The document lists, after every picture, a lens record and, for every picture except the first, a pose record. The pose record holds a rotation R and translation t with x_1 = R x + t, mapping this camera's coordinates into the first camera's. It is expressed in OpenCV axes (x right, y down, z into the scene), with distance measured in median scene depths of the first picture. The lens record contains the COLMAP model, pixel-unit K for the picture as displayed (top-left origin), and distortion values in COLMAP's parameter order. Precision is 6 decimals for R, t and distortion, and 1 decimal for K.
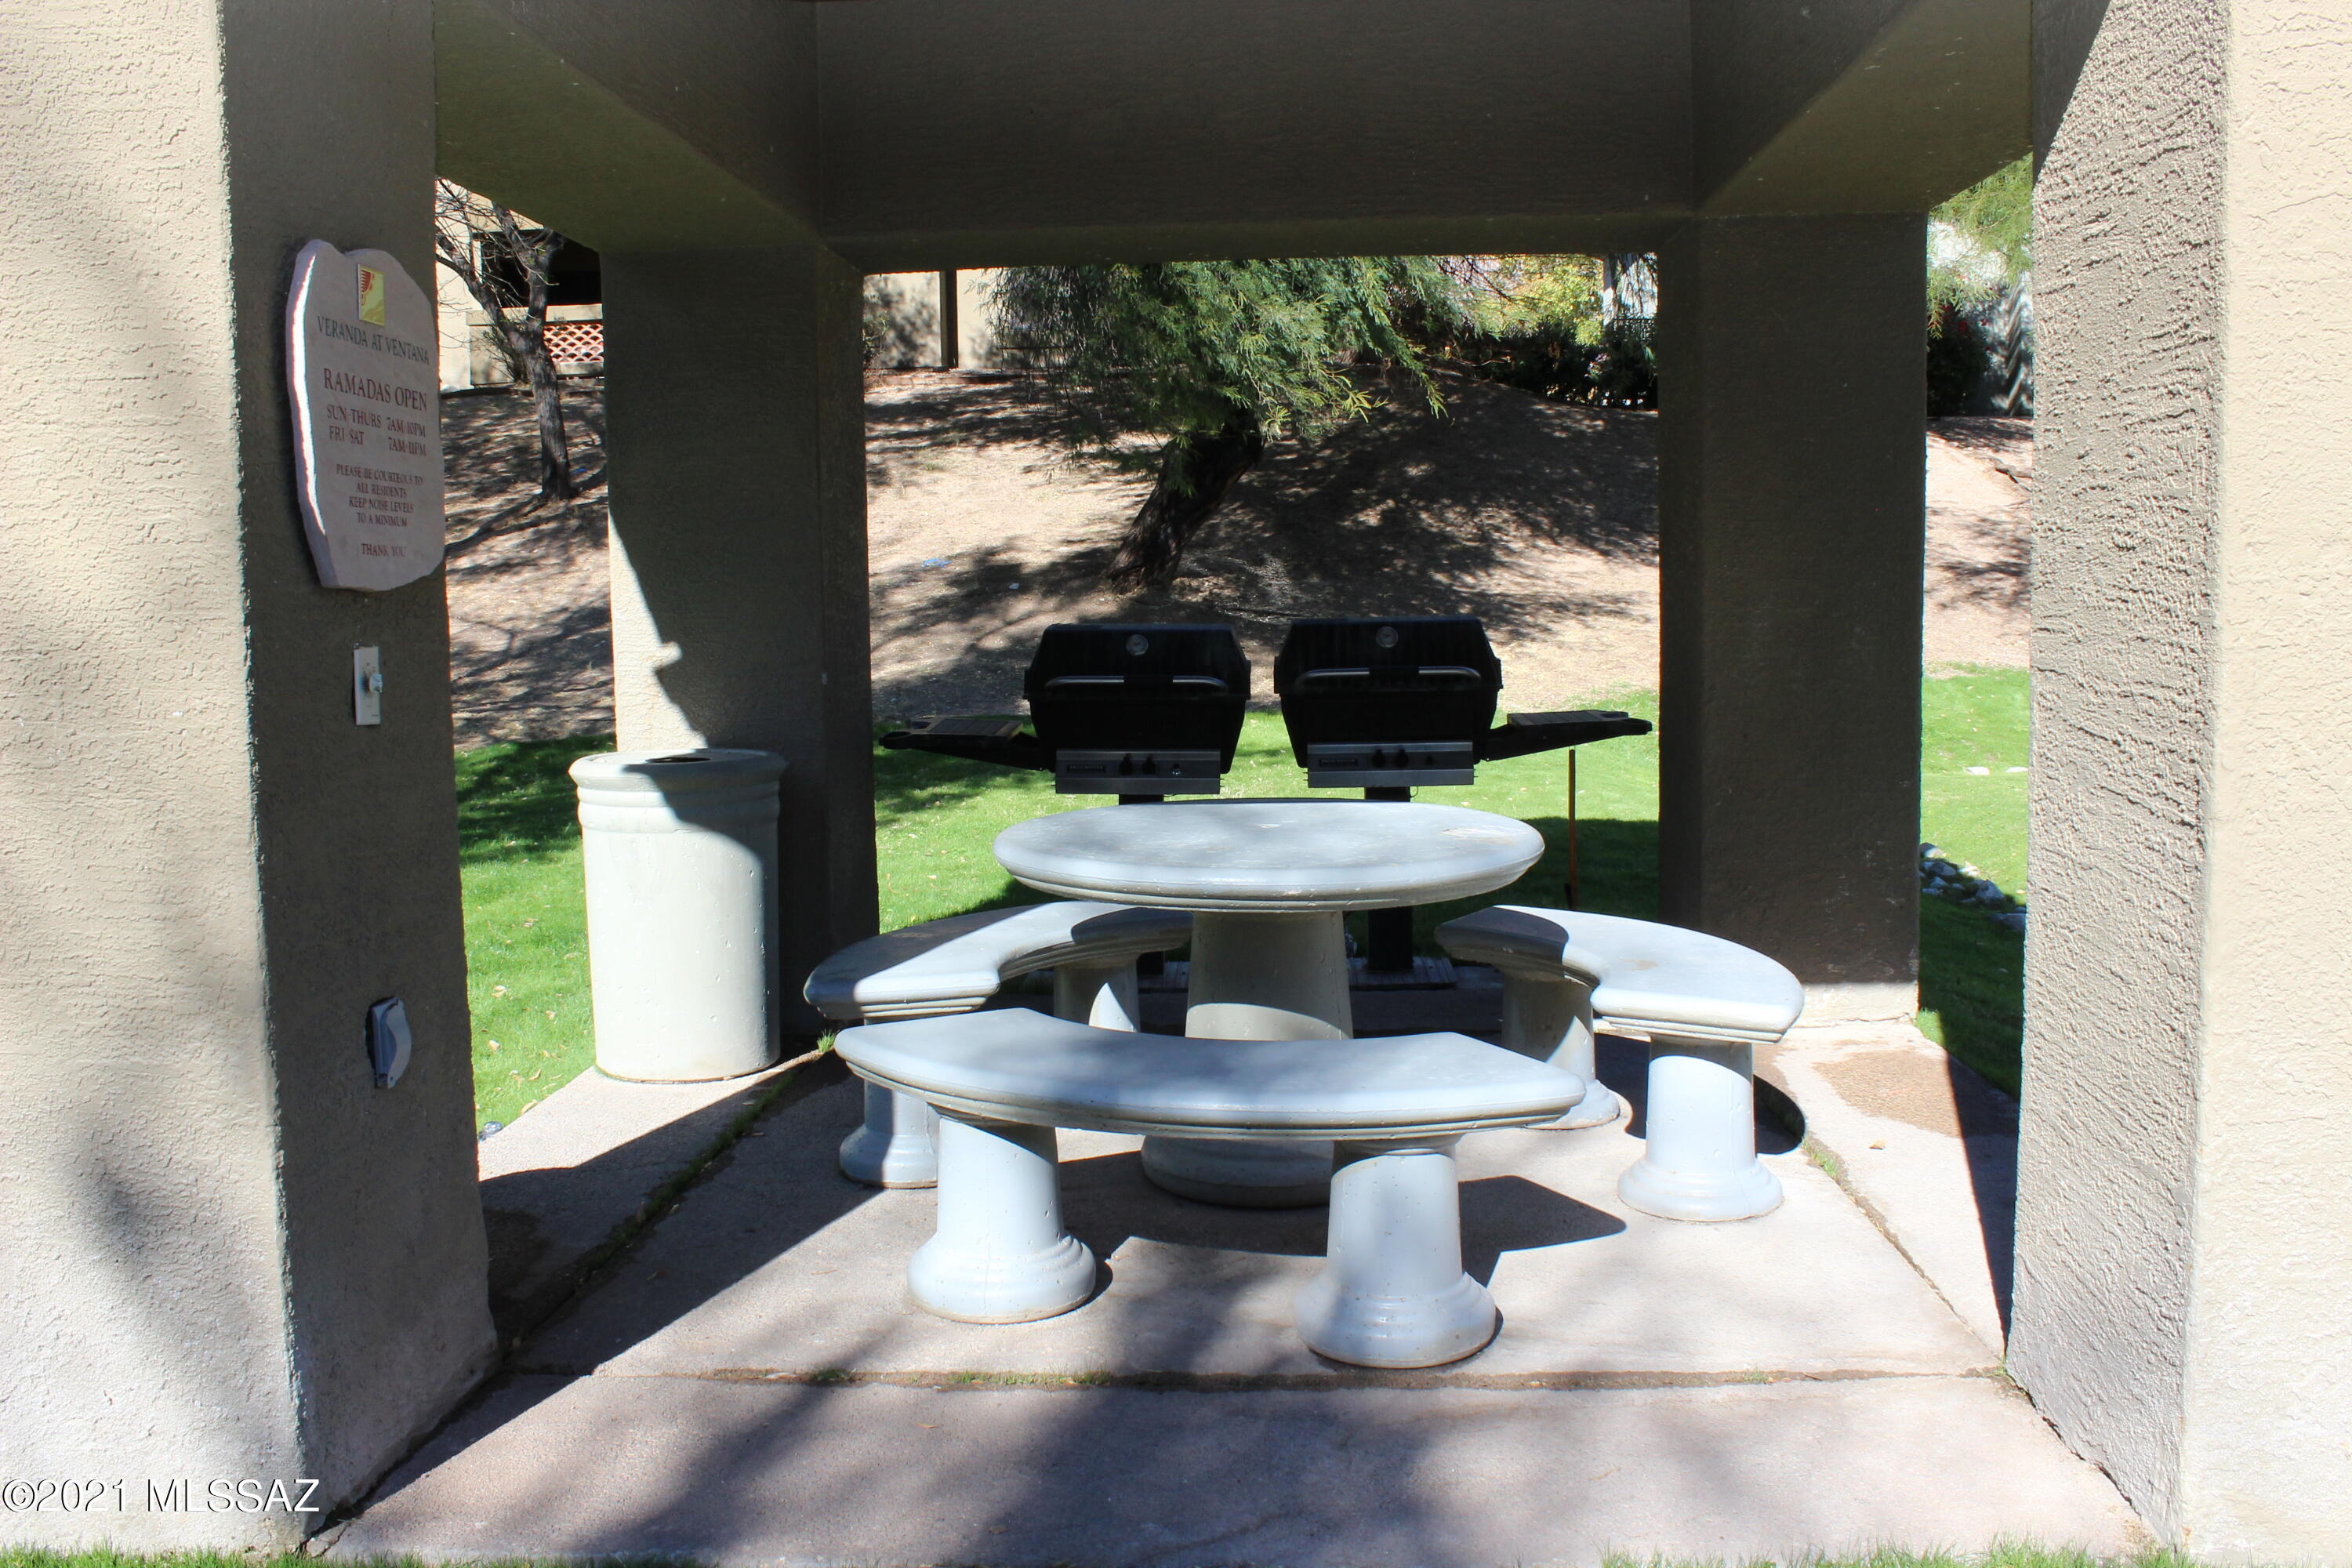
lens RADIAL K [[1982.8, 0, 1176.4], [0, 1982.8, 748.2], [0, 0, 1]] dist [-0.159886, 0.149527]
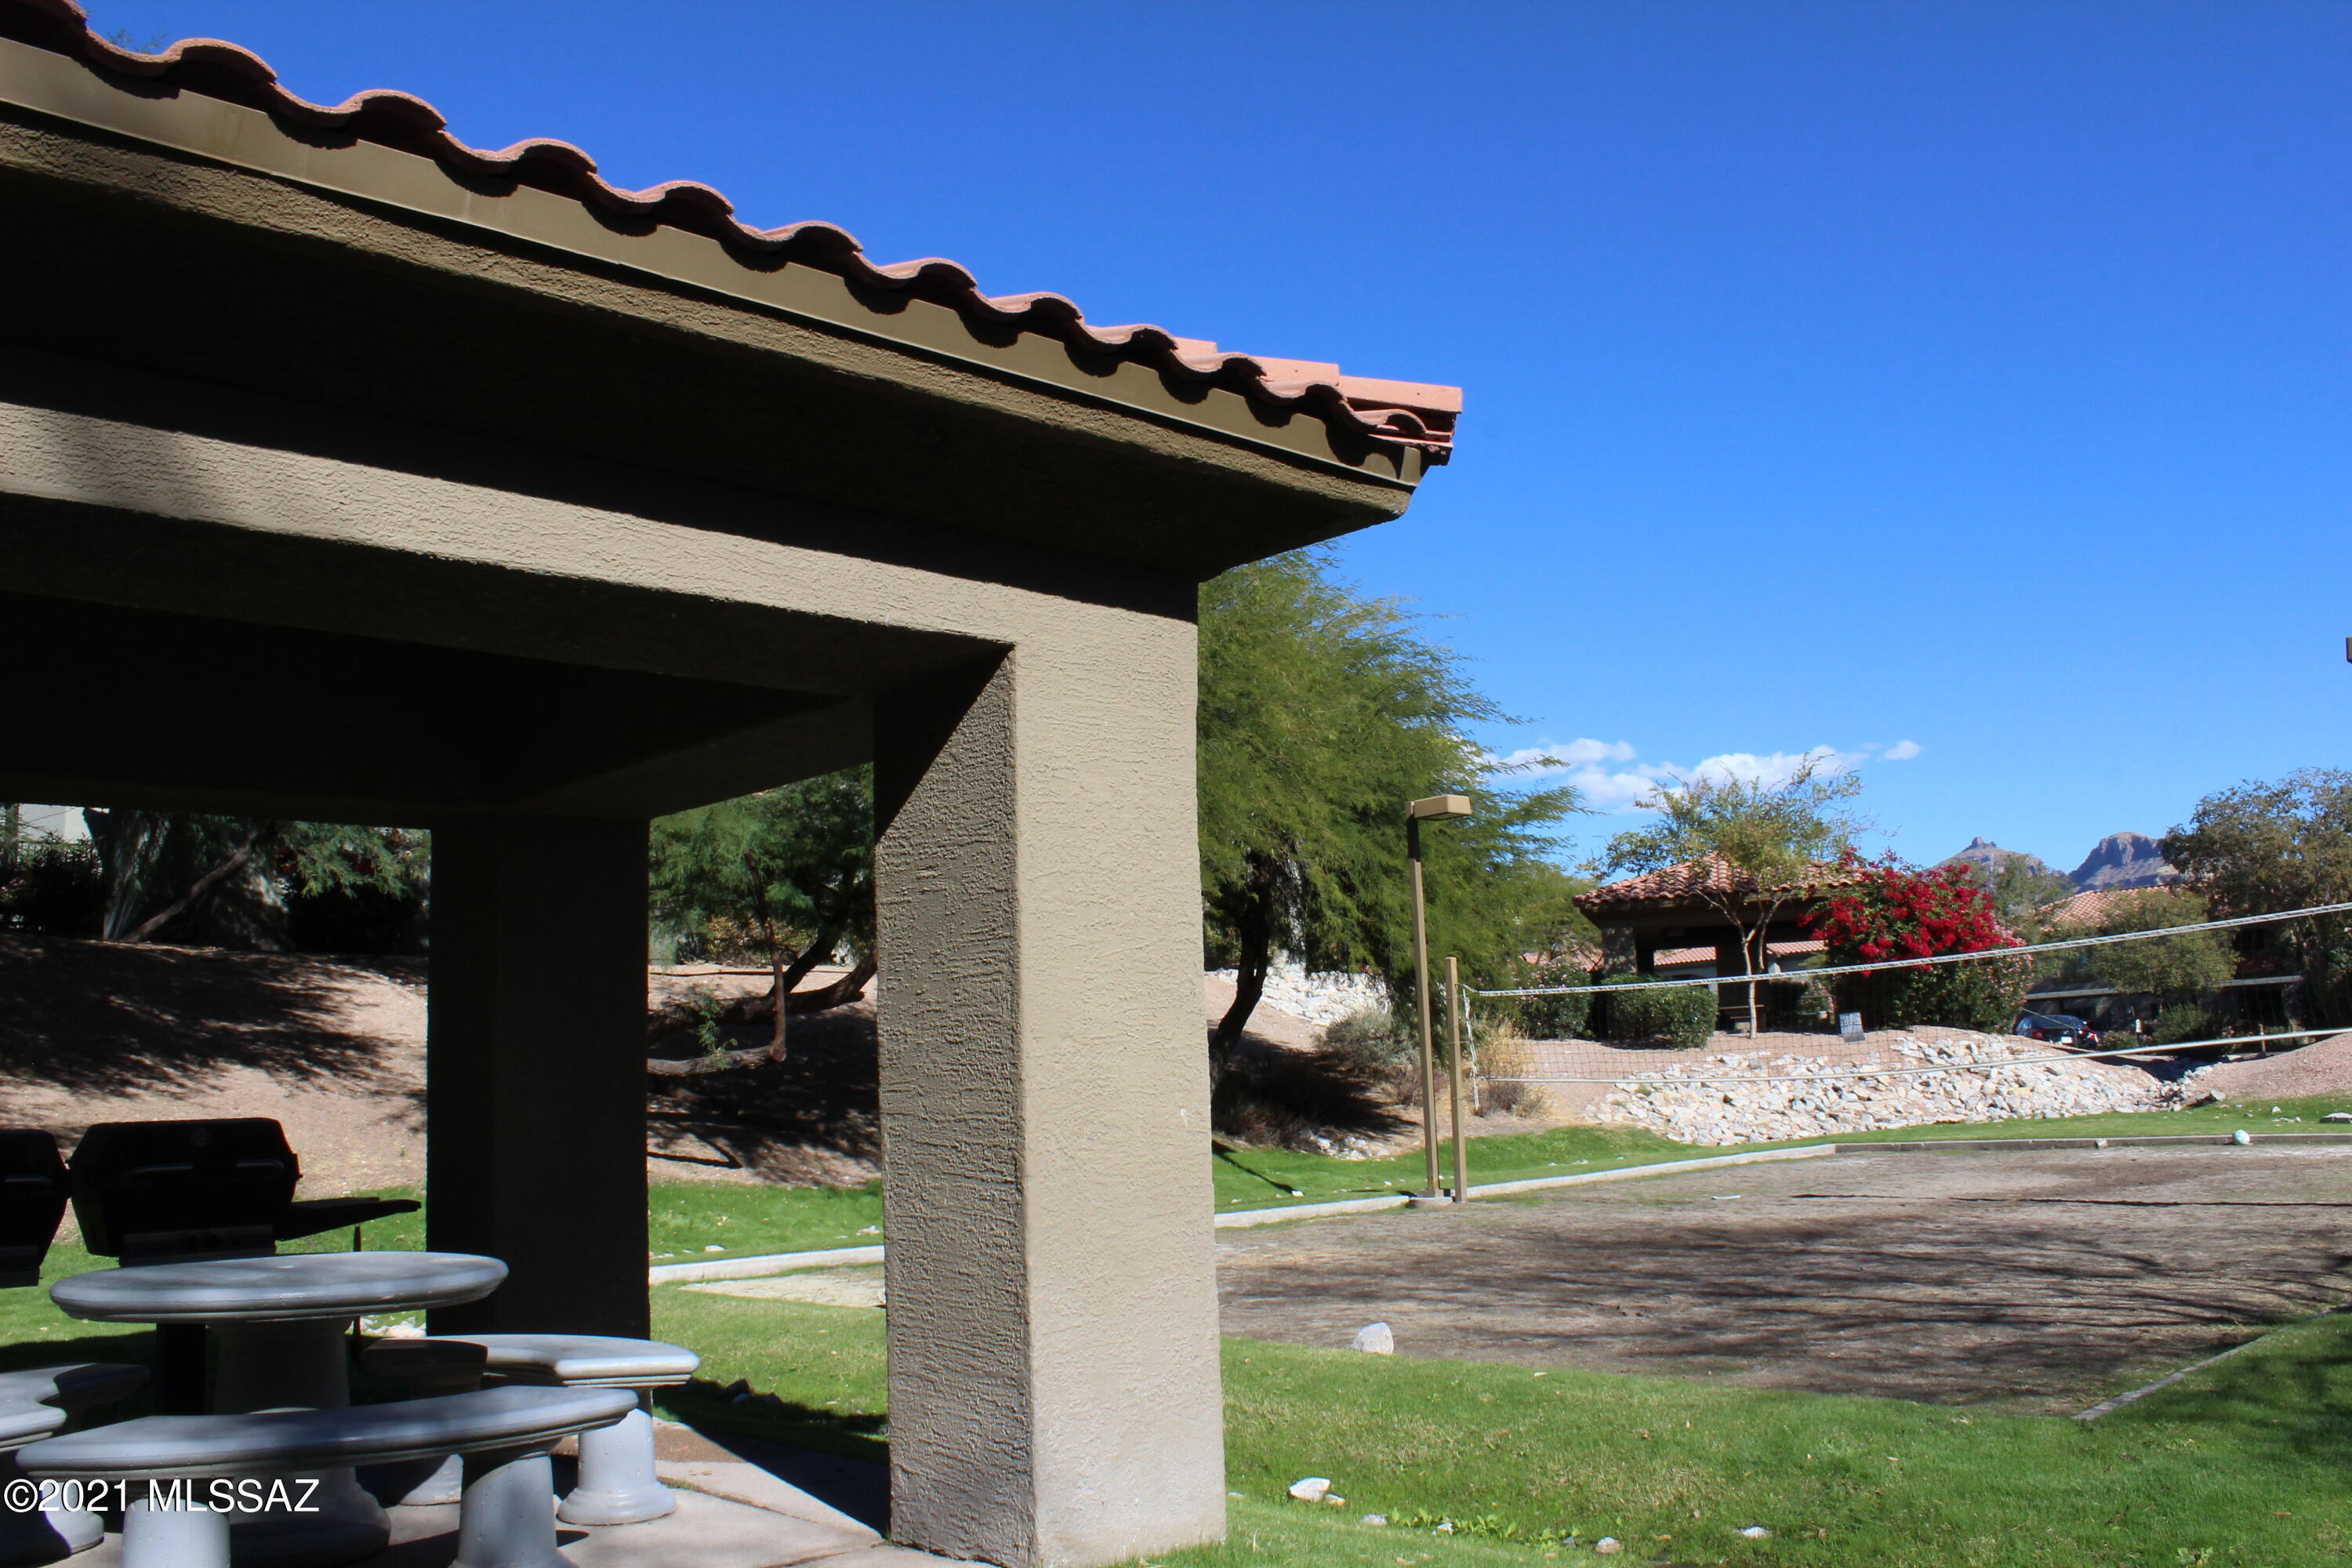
lens RADIAL K [[2003.8, 0, 1176.0], [0, 2003.8, 784.0], [0, 0, 1]] dist [-0.009866, -0.005420]
pose [[0.687576, 0.104041, 0.718620, -0.836863], [0.080177, 0.972751, -0.217548, 0.099153], [-0.721672, 0.207198, 0.660499, -0.537891]]
